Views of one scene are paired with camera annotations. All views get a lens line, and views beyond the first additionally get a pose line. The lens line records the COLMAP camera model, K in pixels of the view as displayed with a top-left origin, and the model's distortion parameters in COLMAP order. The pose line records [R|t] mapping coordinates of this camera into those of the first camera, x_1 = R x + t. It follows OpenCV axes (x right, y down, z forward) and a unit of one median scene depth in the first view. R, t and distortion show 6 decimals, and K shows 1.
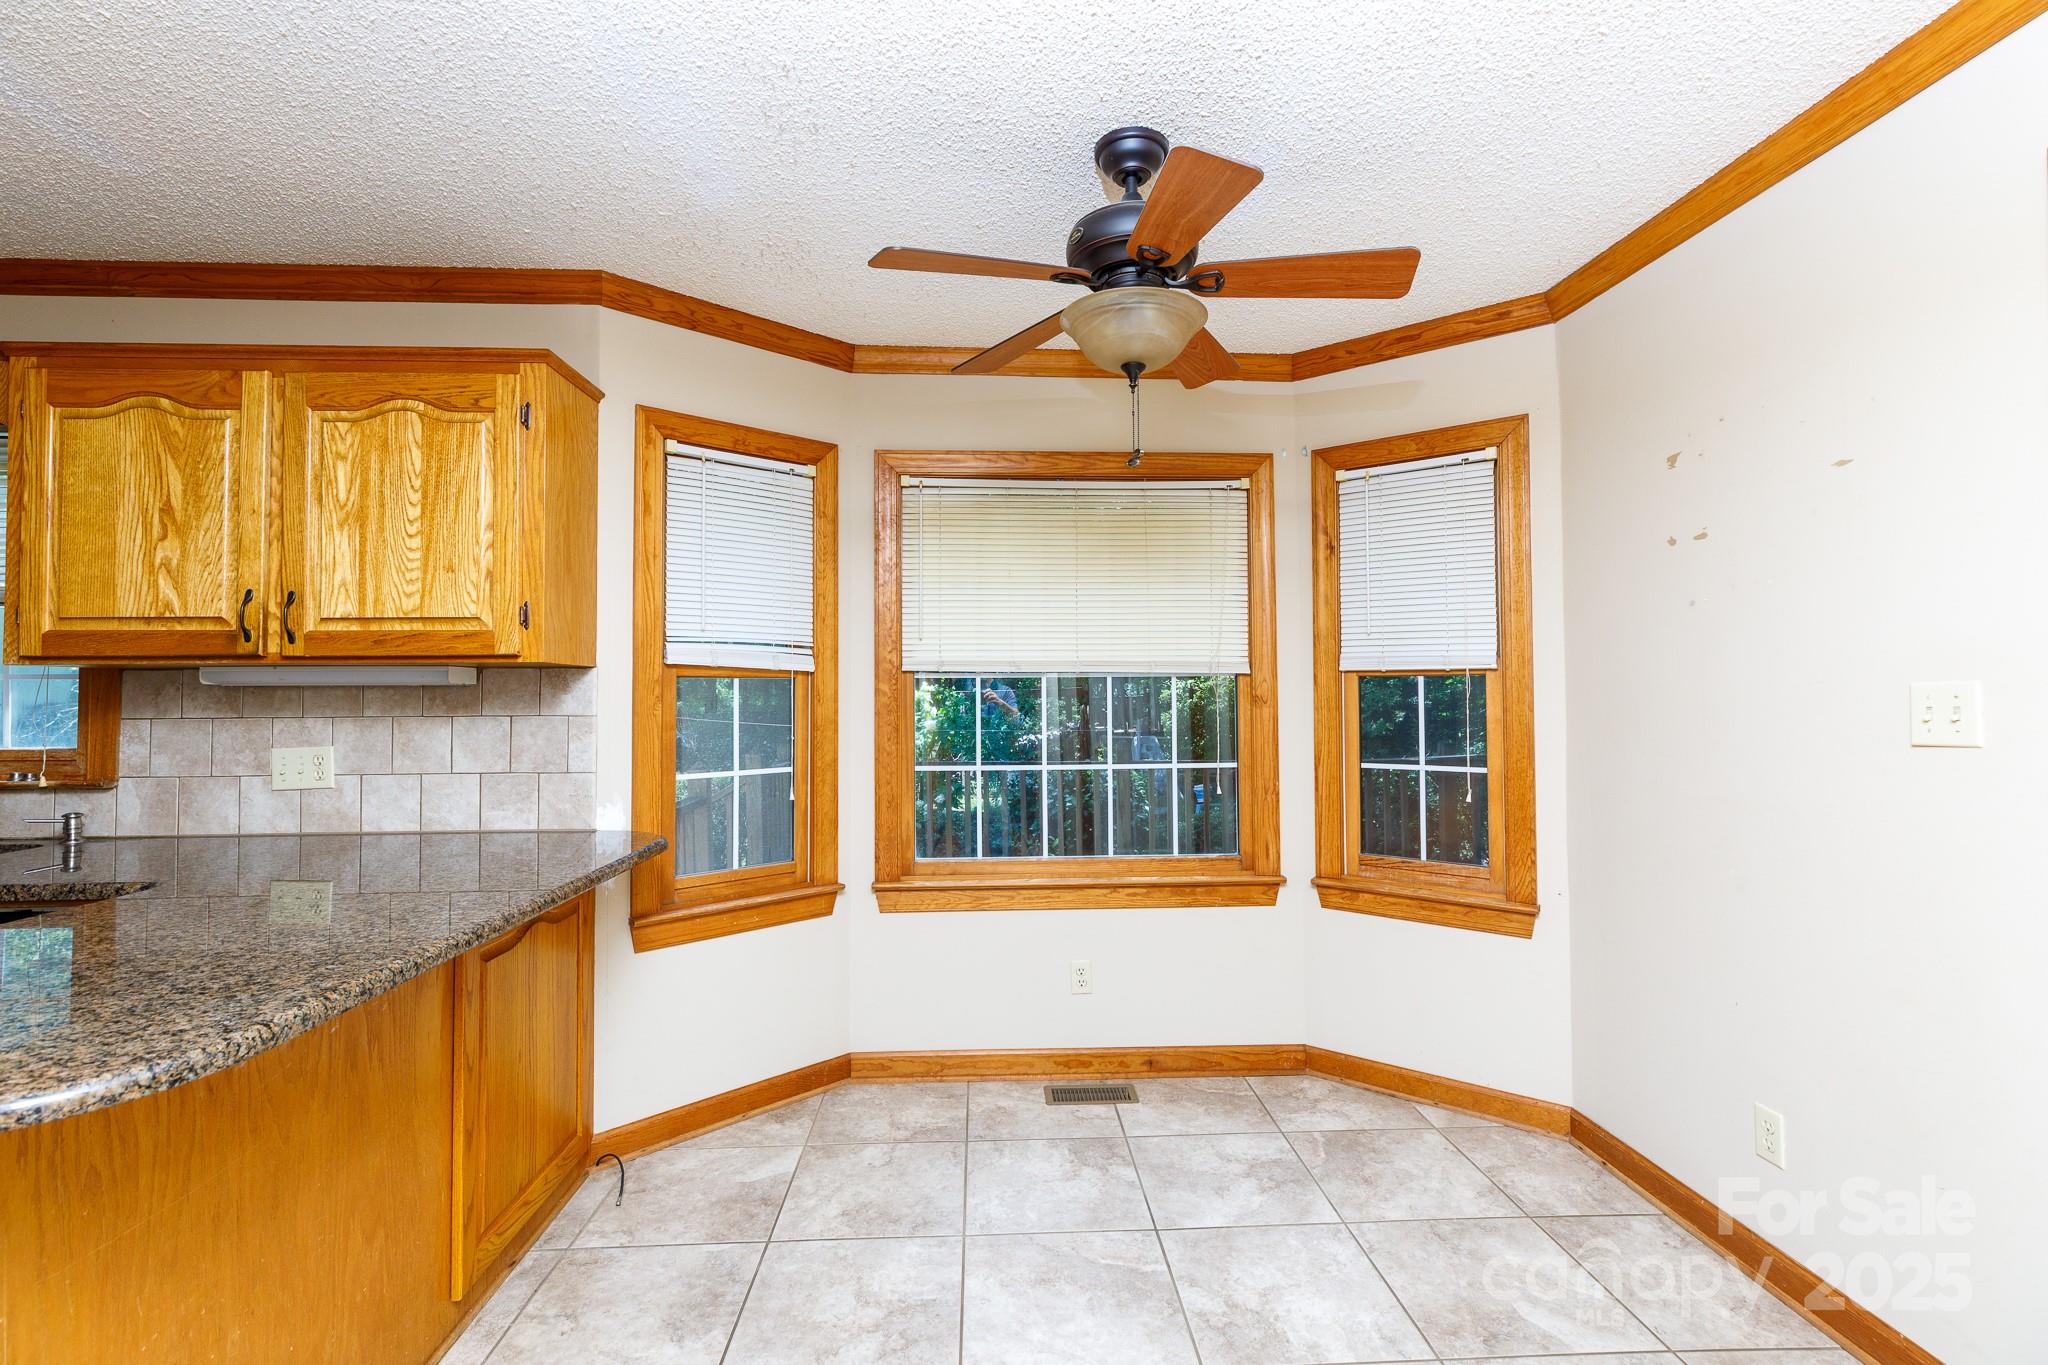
lens RADIAL K [[917.2, 0, 1023.1], [0, 917.2, 671.2], [0, 0, 1]] dist [0.004403, 0.000516]
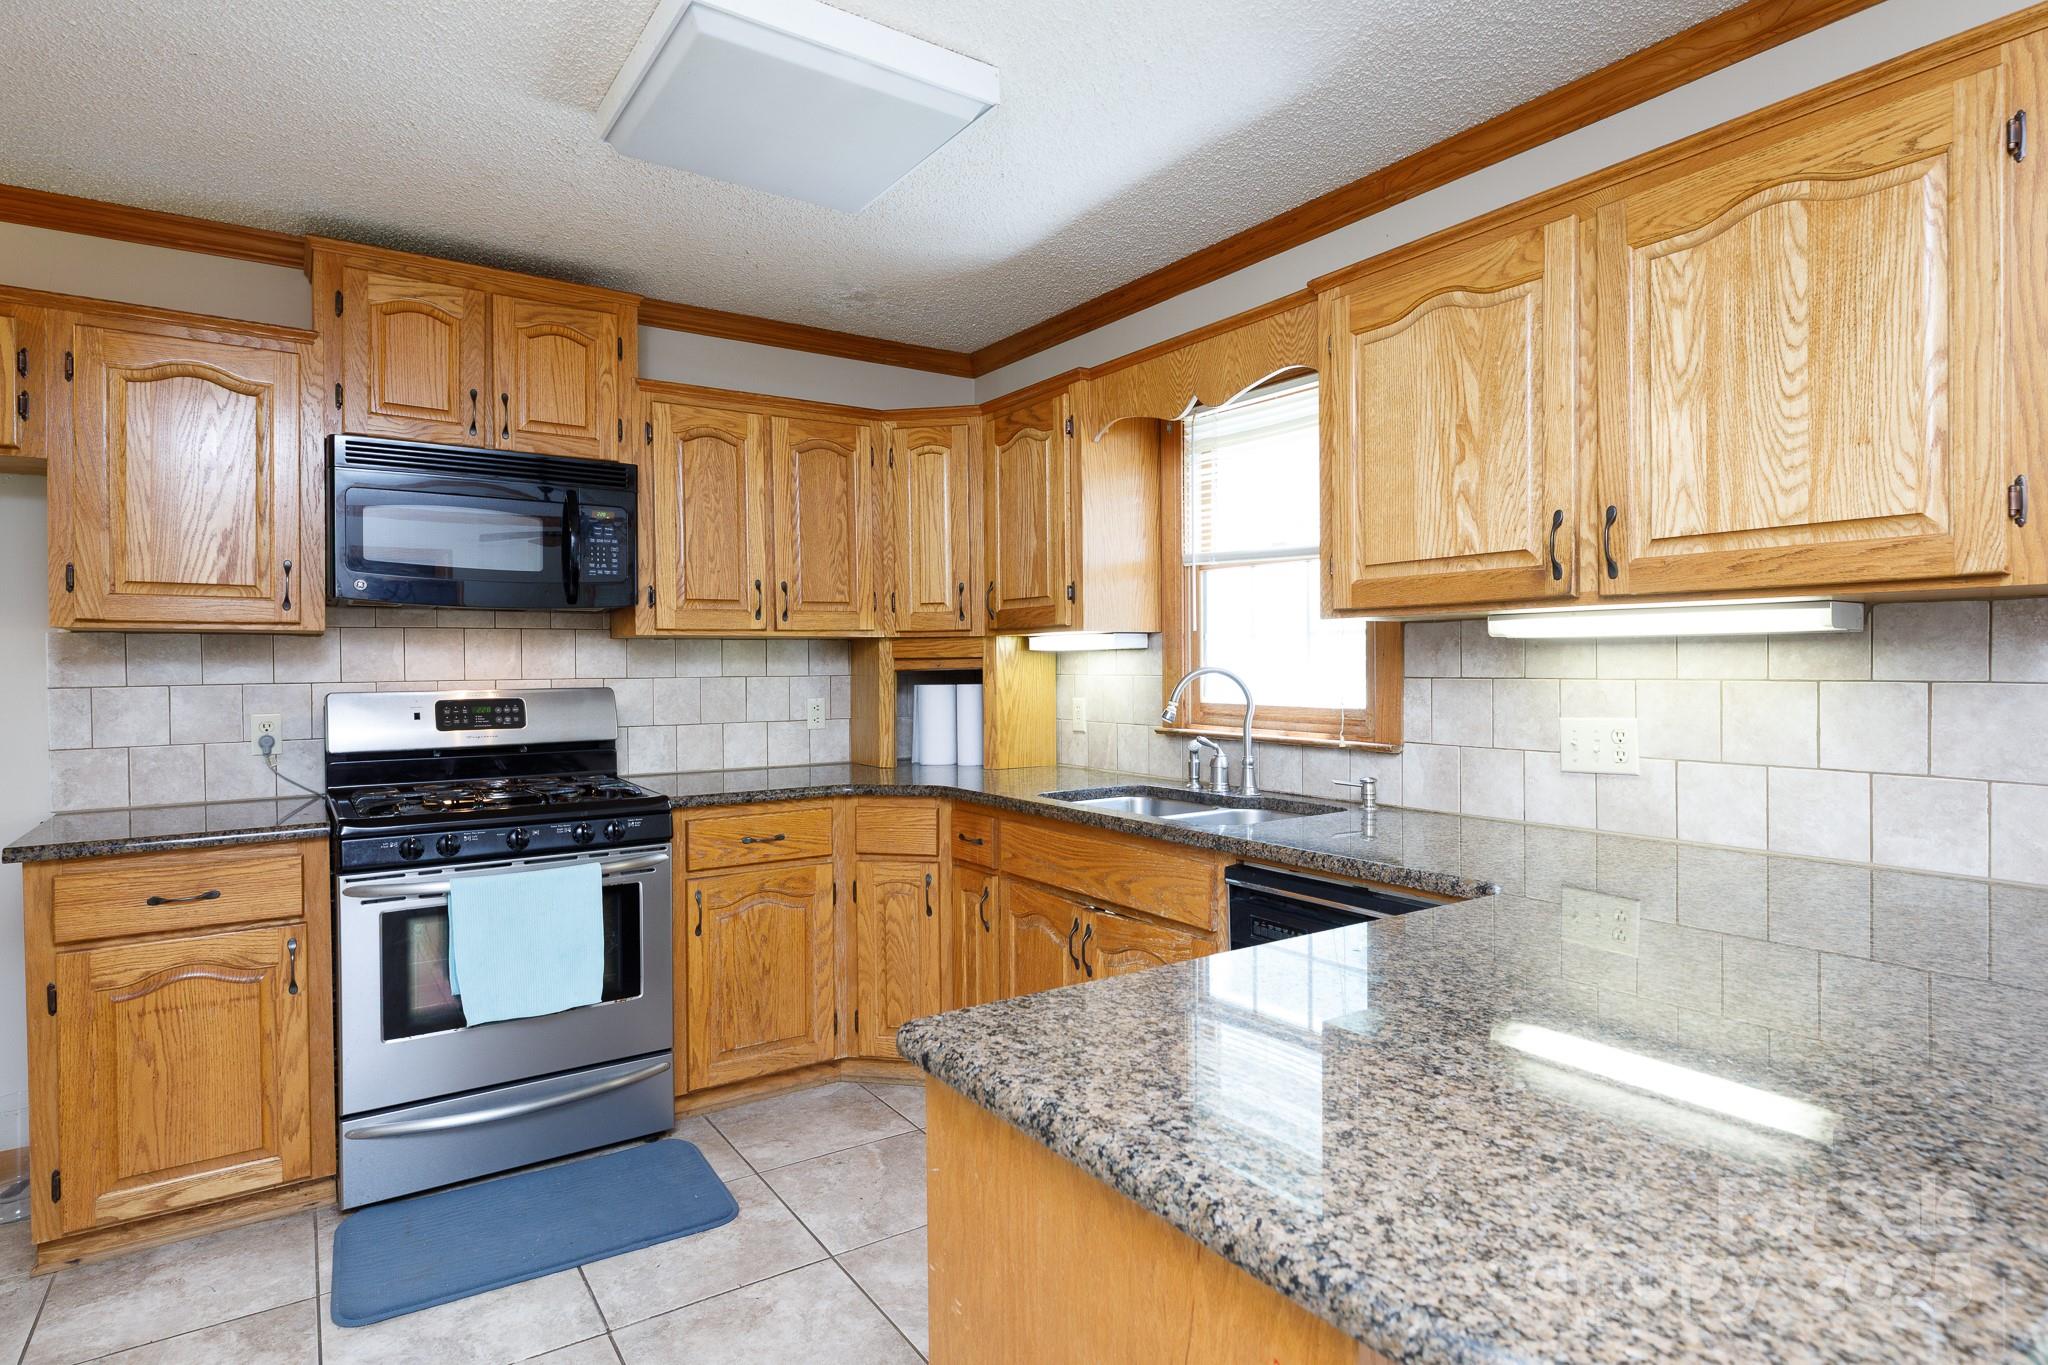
lens RADIAL K [[1094.4, 0, 1023.1], [0, 1094.4, 672.5], [0, 0, 1]] dist [-0.000752, 0.000102]
pose [[0.522138, 0.009237, -0.852811, -0.294725], [0.026786, 0.999270, 0.027223, 0.008865], [0.852441, -0.037057, 0.521509, 0.141966]]
